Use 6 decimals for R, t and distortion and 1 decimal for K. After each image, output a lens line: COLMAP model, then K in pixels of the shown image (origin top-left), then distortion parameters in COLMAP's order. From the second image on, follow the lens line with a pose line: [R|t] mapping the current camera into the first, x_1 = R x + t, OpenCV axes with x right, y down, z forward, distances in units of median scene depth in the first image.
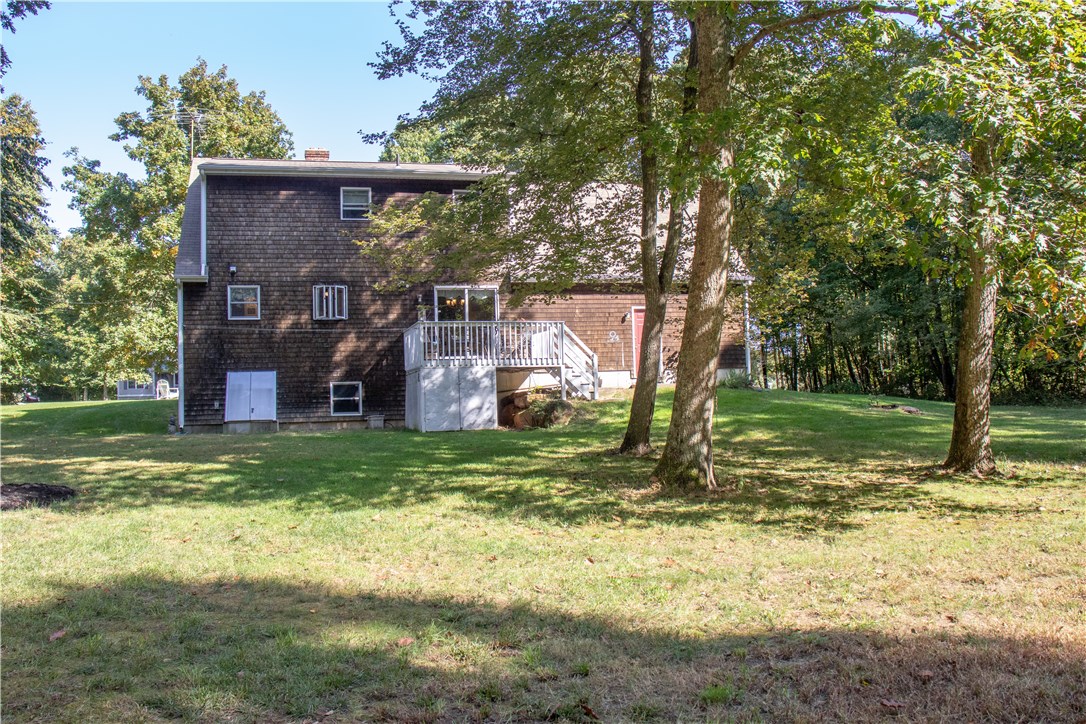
lens RADIAL K [[918.9, 0, 541.4], [0, 918.9, 360.7], [0, 0, 1]] dist [-0.095594, 0.058745]
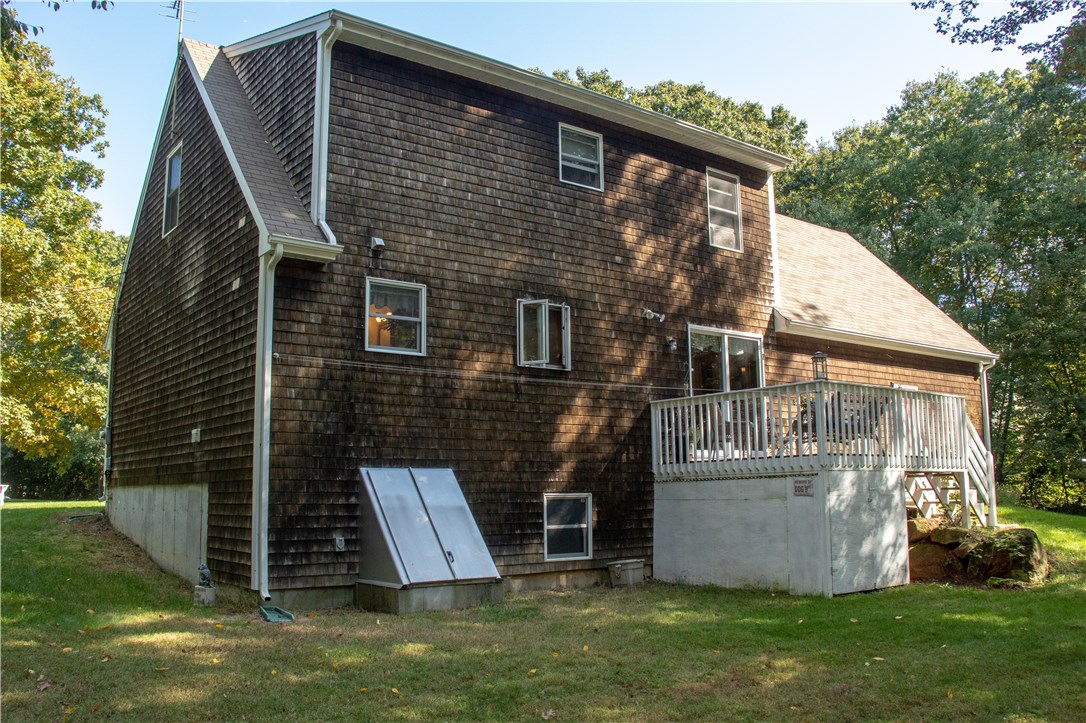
lens RADIAL K [[918.9, 0, 545.1], [0, 918.9, 367.0], [0, 0, 1]] dist [-0.095594, 0.058745]
pose [[0.914127, 0.071016, 0.399160, -0.434581], [-0.025517, 0.992665, -0.118172, 0.014265], [-0.404625, 0.097839, 0.909234, 0.540361]]
